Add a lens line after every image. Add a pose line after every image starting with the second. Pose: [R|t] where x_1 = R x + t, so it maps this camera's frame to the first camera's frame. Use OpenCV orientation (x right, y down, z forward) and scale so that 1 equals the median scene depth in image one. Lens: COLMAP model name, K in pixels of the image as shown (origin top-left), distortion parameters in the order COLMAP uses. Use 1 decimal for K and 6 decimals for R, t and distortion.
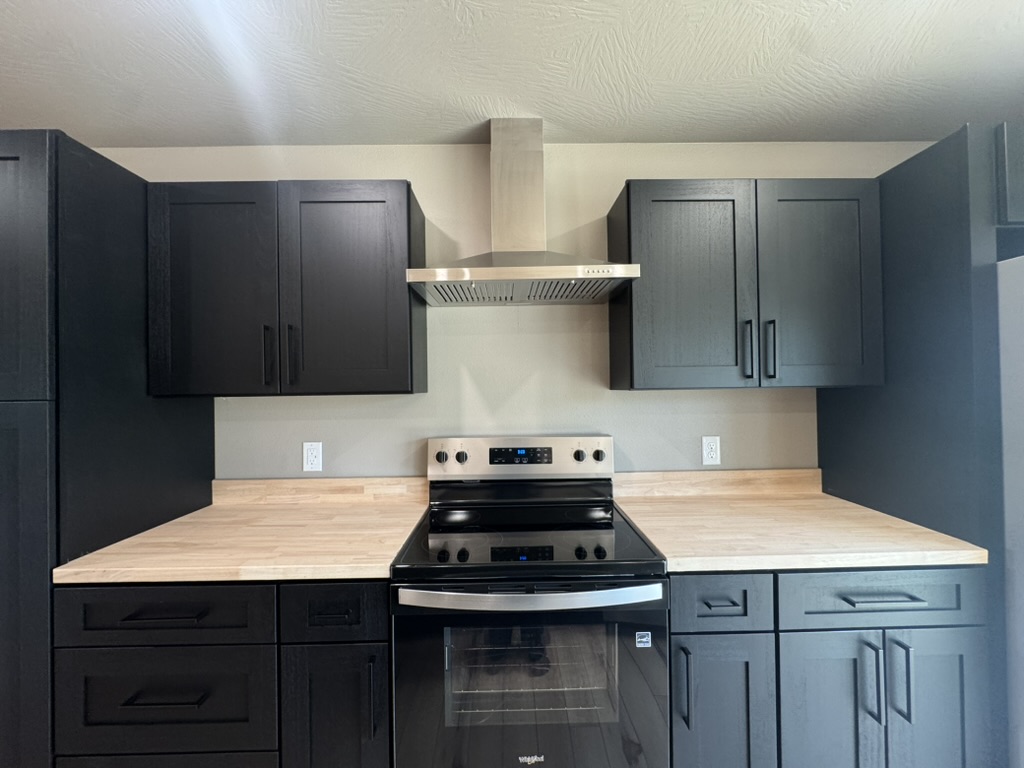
lens RADIAL K [[408.3, 0, 512.0], [0, 408.3, 384.0], [0, 0, 1]] dist [-0.003008, 0.000743]
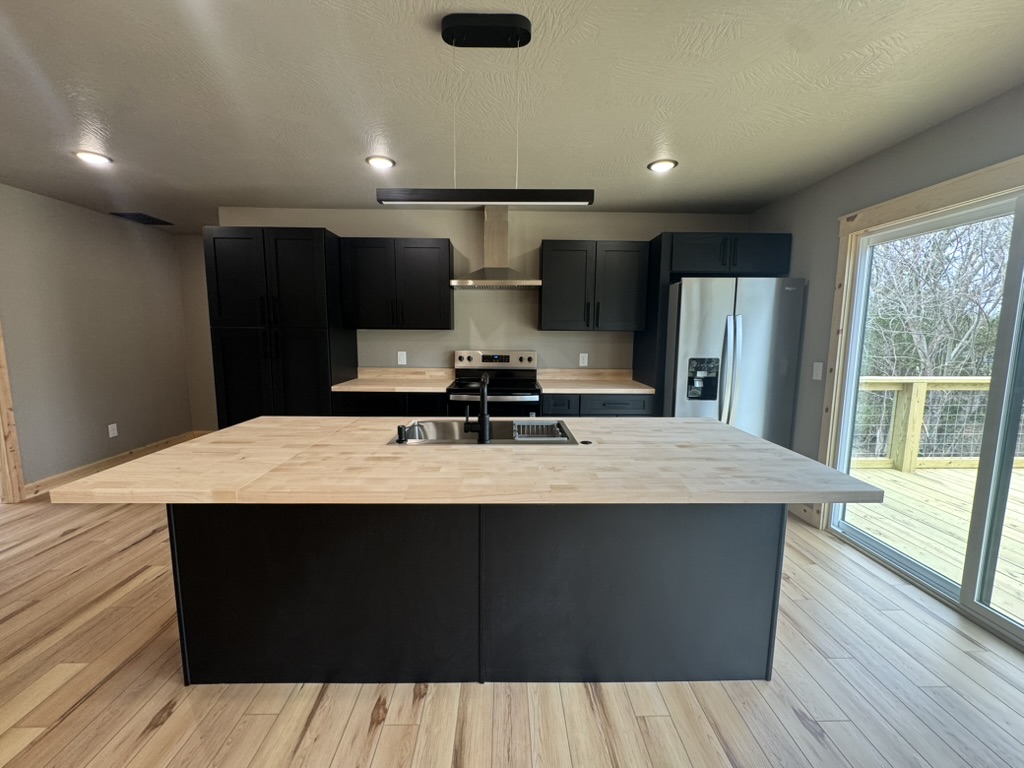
lens RADIAL K [[408.3, 0, 512.0], [0, 408.3, 384.0], [0, 0, 1]] dist [-0.003008, 0.000743]
pose [[0.999692, 0.022709, 0.009975, 0.091663], [-0.023832, 0.990879, 0.132629, 0.011382], [-0.006872, -0.132825, 0.991116, -1.263796]]
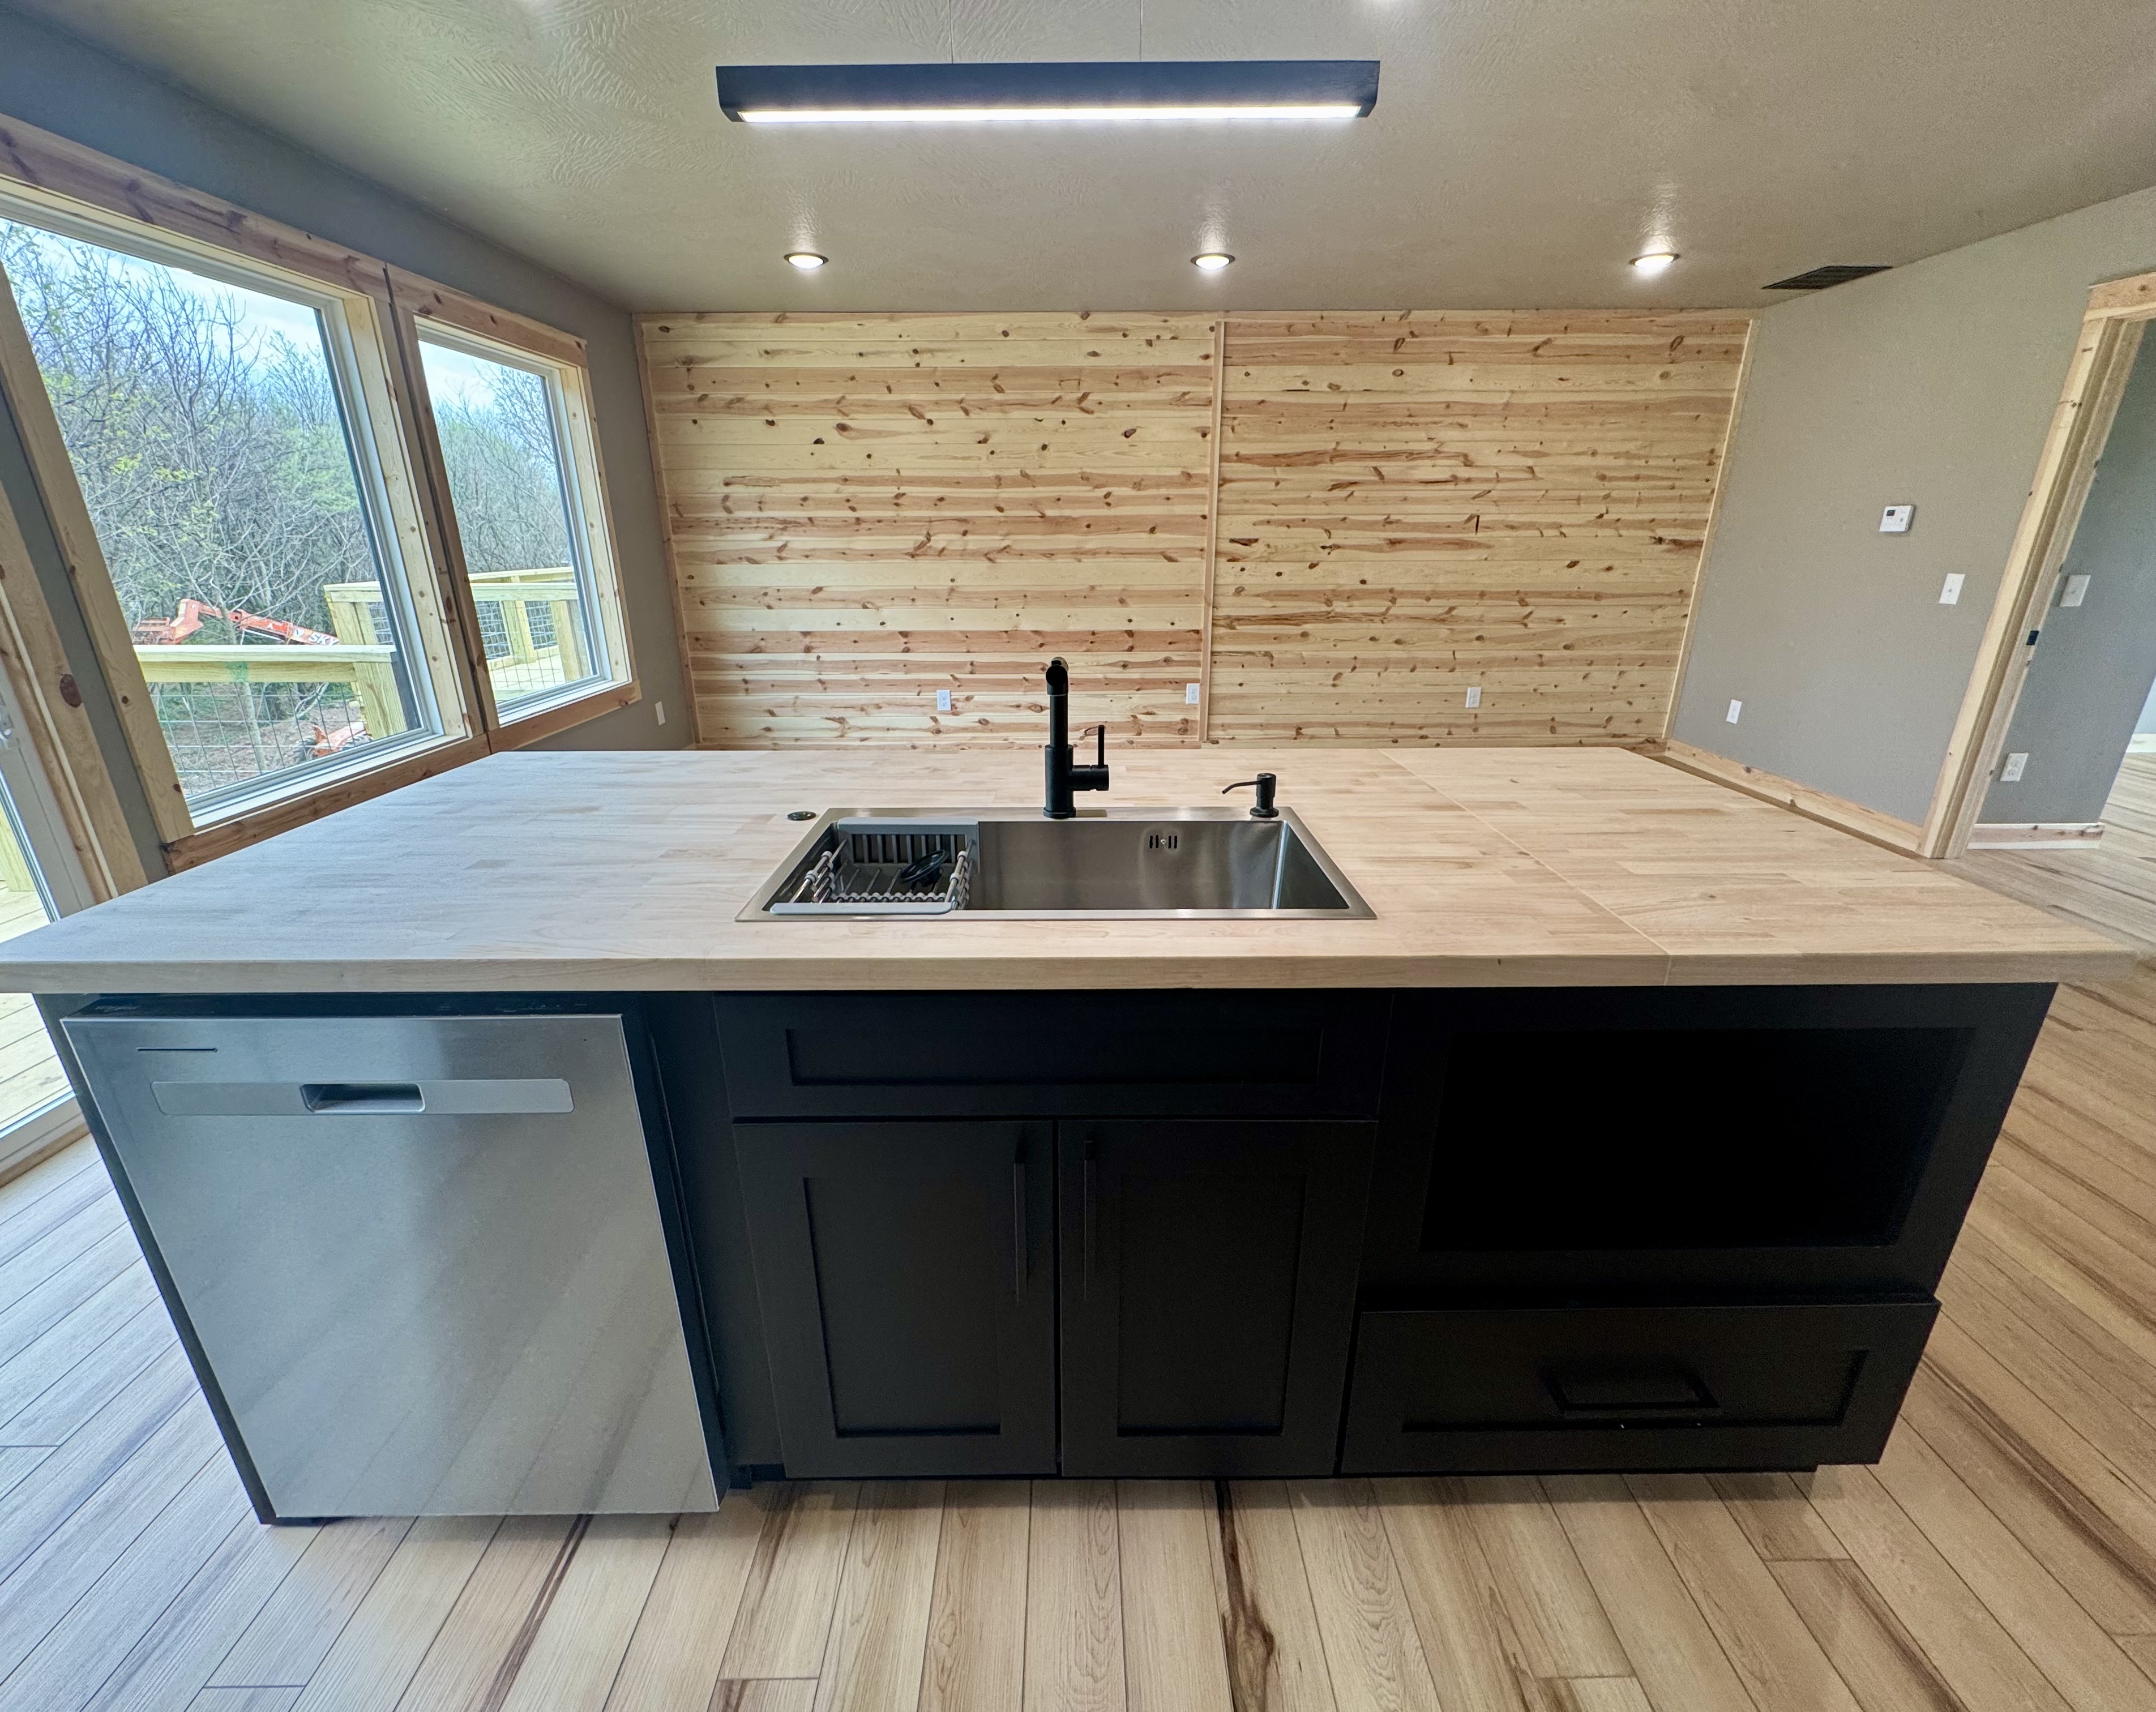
lens RADIAL K [[911.7, 0, 1078.0], [0, 911.7, 856.0], [0, 0, 1]] dist [-0.003886, 0.000217]
pose [[-0.999799, 0.014243, 0.014125, 0.006829], [0.018100, 0.944103, 0.329155, 0.031702], [-0.008647, 0.329344, -0.944170, 0.524254]]
